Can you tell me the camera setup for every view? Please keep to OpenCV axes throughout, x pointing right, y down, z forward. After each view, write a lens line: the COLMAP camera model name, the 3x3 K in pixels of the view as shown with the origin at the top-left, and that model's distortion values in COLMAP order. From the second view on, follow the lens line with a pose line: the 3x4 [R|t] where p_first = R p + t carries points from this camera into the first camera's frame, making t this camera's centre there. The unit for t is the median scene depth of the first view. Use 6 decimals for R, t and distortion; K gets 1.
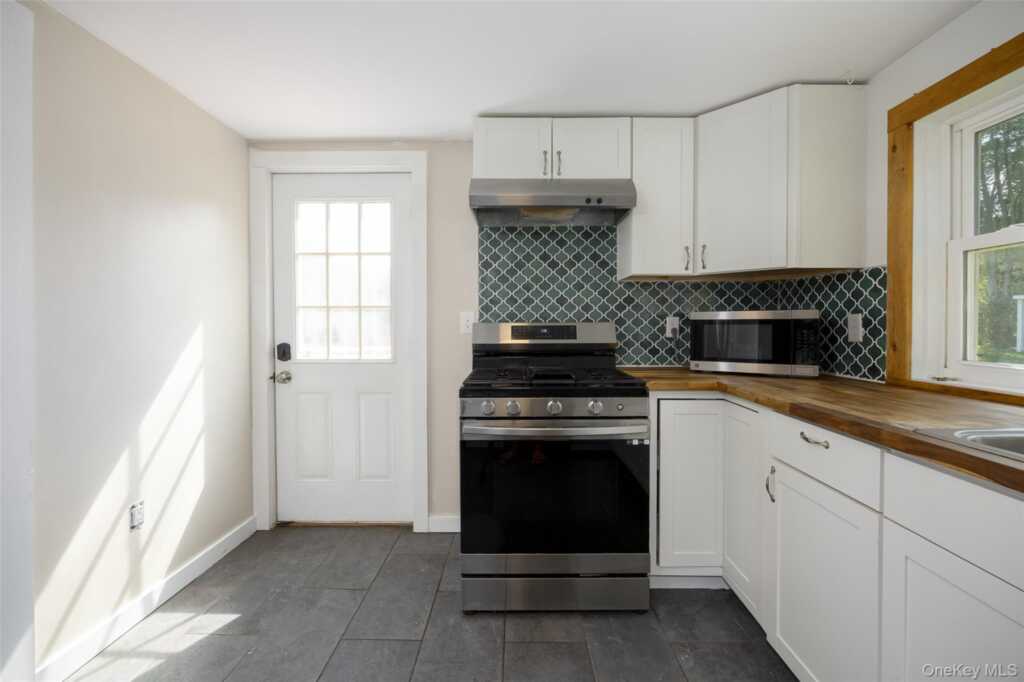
lens RADIAL K [[444.3, 0, 513.5], [0, 444.3, 326.8], [0, 0, 1]] dist [0.001950, 0.000076]
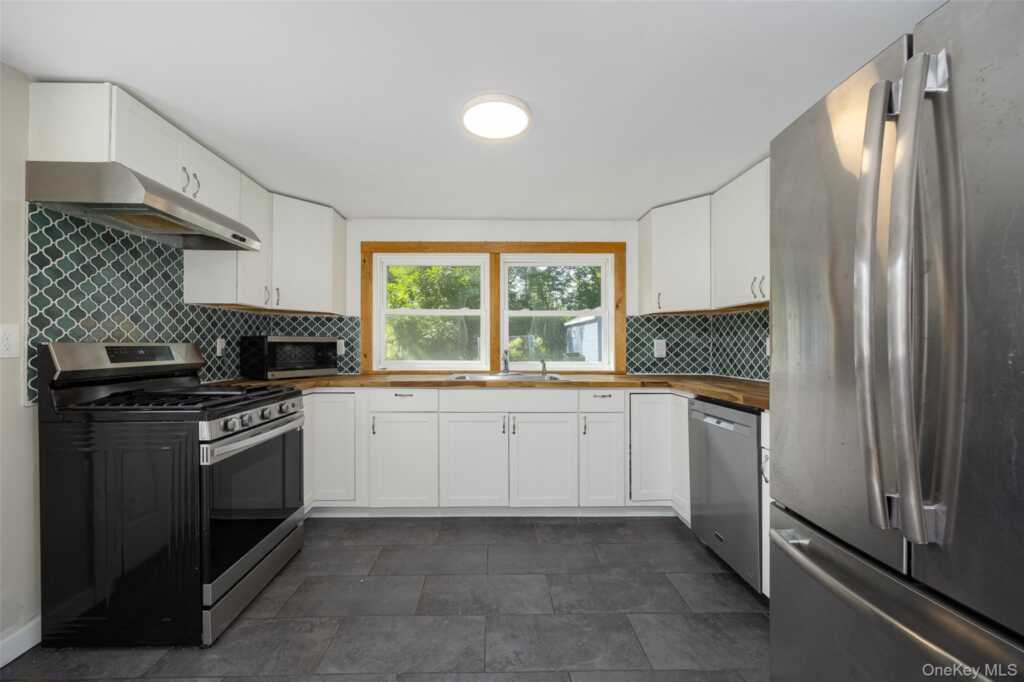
lens RADIAL K [[411.0, 0, 508.6], [0, 411.0, 342.8], [0, 0, 1]] dist [-0.000806, -0.000145]
pose [[-0.053049, 0.009316, 0.998548, -0.762441], [0.006980, 0.999936, -0.008958, 0.003477], [-0.998568, 0.006494, -0.053111, 0.294692]]
